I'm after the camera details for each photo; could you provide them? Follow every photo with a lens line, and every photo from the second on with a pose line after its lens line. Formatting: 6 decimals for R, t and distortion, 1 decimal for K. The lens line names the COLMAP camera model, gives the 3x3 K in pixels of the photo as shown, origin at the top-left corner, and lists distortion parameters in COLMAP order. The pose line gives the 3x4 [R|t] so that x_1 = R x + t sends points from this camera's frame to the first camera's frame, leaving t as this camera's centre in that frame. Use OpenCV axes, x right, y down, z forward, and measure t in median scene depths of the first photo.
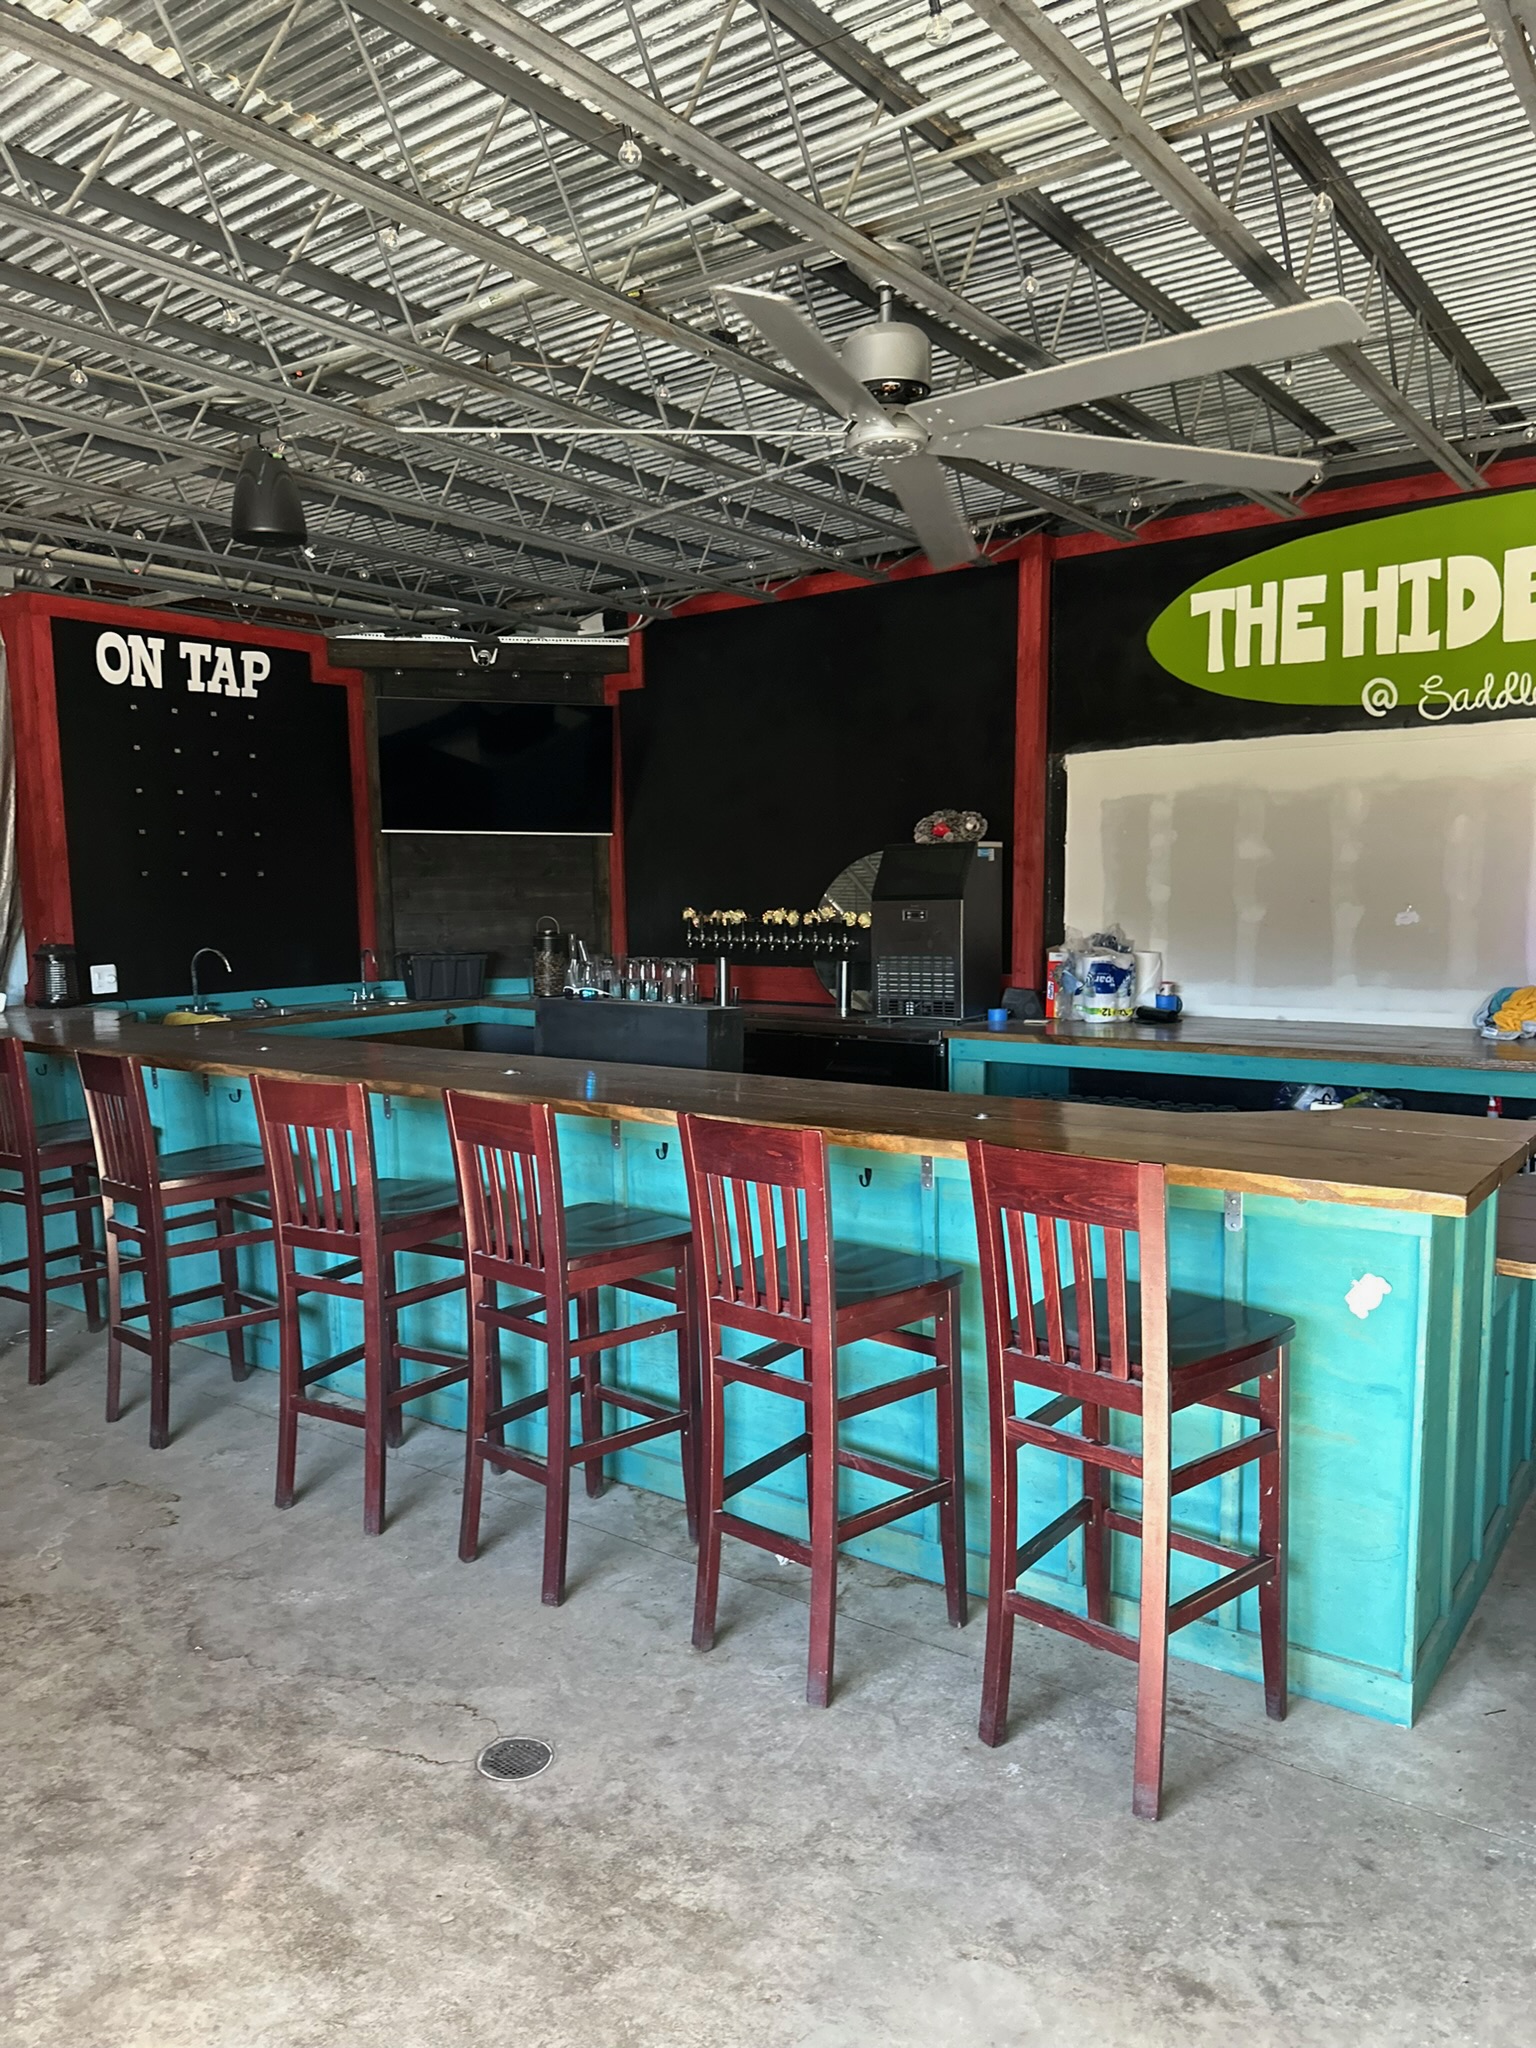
lens RADIAL K [[1437.5, 0, 768.5], [0, 1437.5, 1023.9], [0, 0, 1]] dist [0.047764, -0.004839]
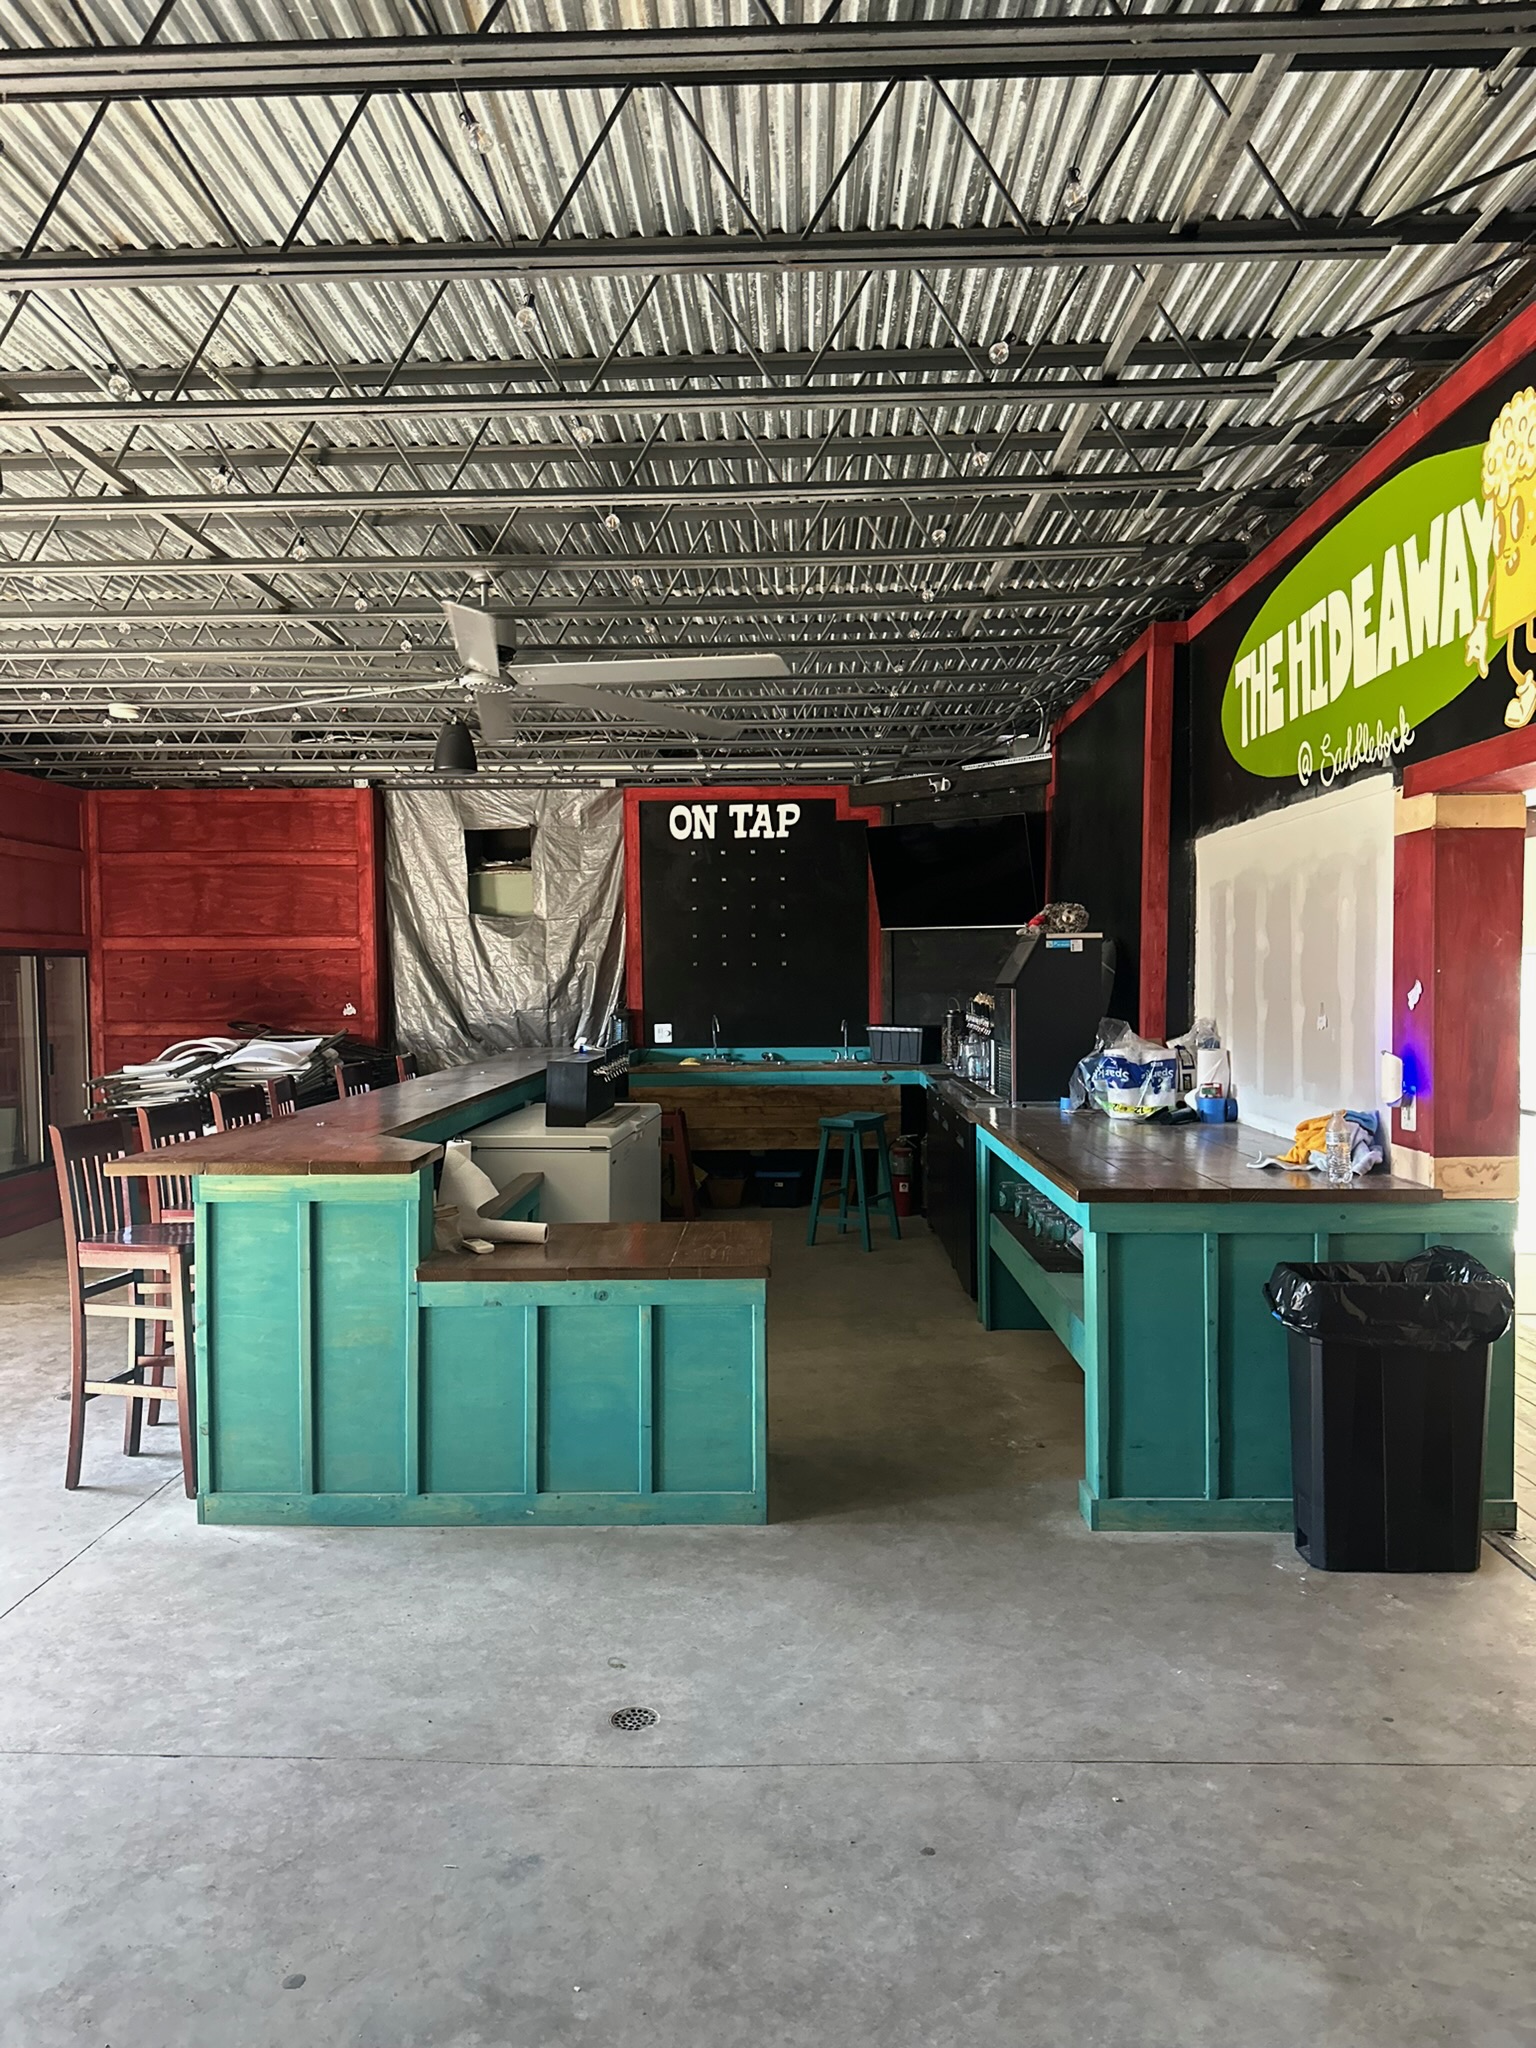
lens RADIAL K [[1437.5, 0, 760.4], [0, 1437.5, 1025.9], [0, 0, 1]] dist [0.047764, -0.004839]
pose [[0.572710, 0.037348, -0.818907, 0.802976], [-0.083606, 0.996414, -0.013027, -0.026544], [0.815484, 0.075926, 0.573778, 0.215259]]
